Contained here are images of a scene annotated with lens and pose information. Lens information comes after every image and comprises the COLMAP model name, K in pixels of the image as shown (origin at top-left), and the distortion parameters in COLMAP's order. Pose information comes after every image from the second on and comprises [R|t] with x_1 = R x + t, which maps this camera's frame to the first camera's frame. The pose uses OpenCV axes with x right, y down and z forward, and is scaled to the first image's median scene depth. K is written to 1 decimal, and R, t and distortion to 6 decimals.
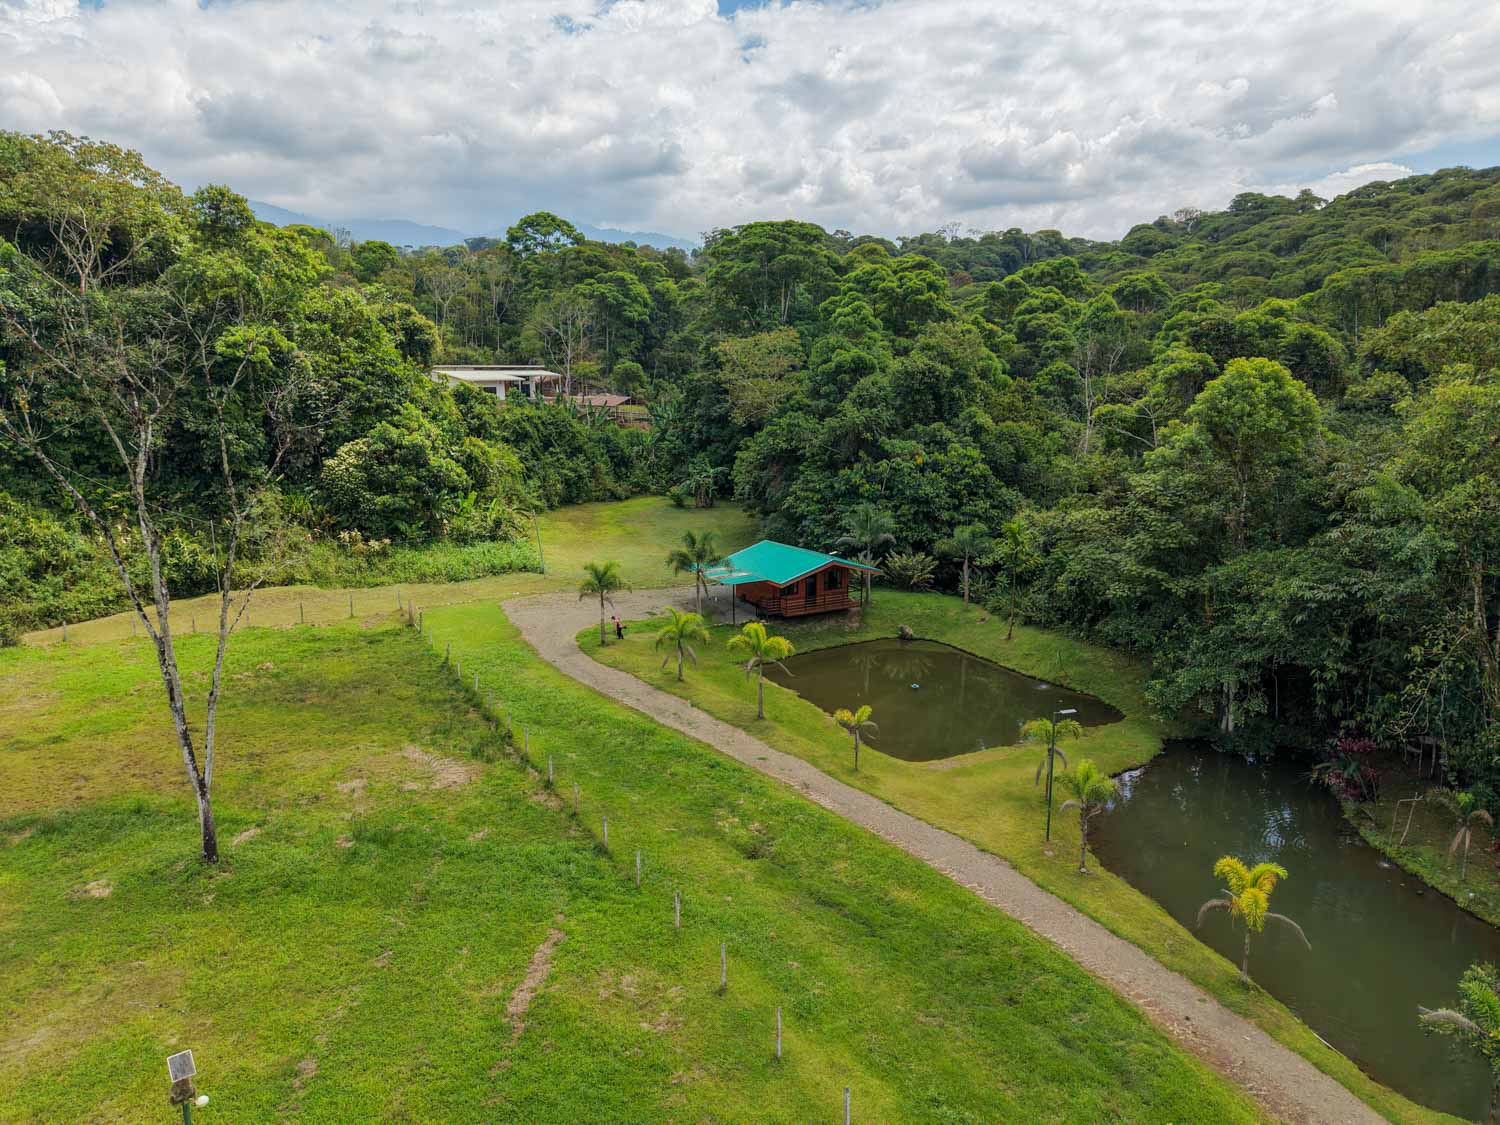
lens RADIAL K [[1001.0, 0, 752.5], [0, 1001.0, 574.1], [0, 0, 1]] dist [0.001124, -0.015757]
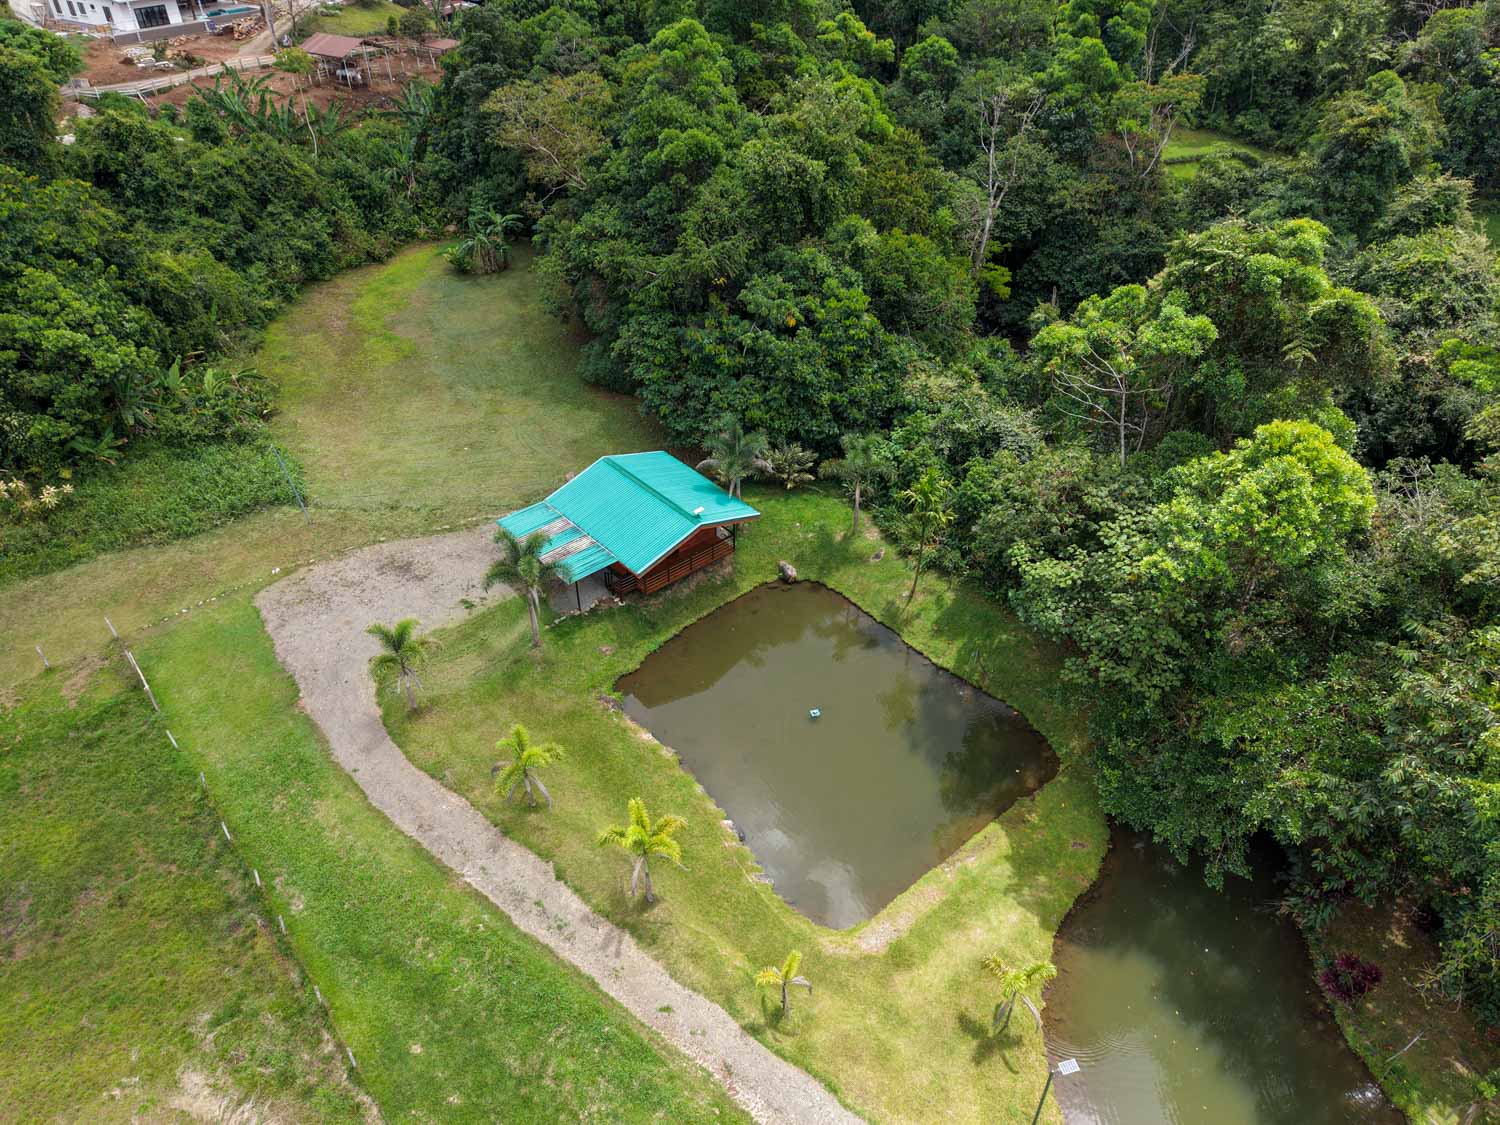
lens RADIAL K [[1001.0, 0, 758.1], [0, 1001.0, 558.8], [0, 0, 1]] dist [0.001124, -0.015757]
pose [[0.979251, -0.114549, 0.167168, -0.005998], [0.030590, 0.899016, 0.436845, -0.270461], [-0.200327, -0.422668, 0.883867, 0.240250]]
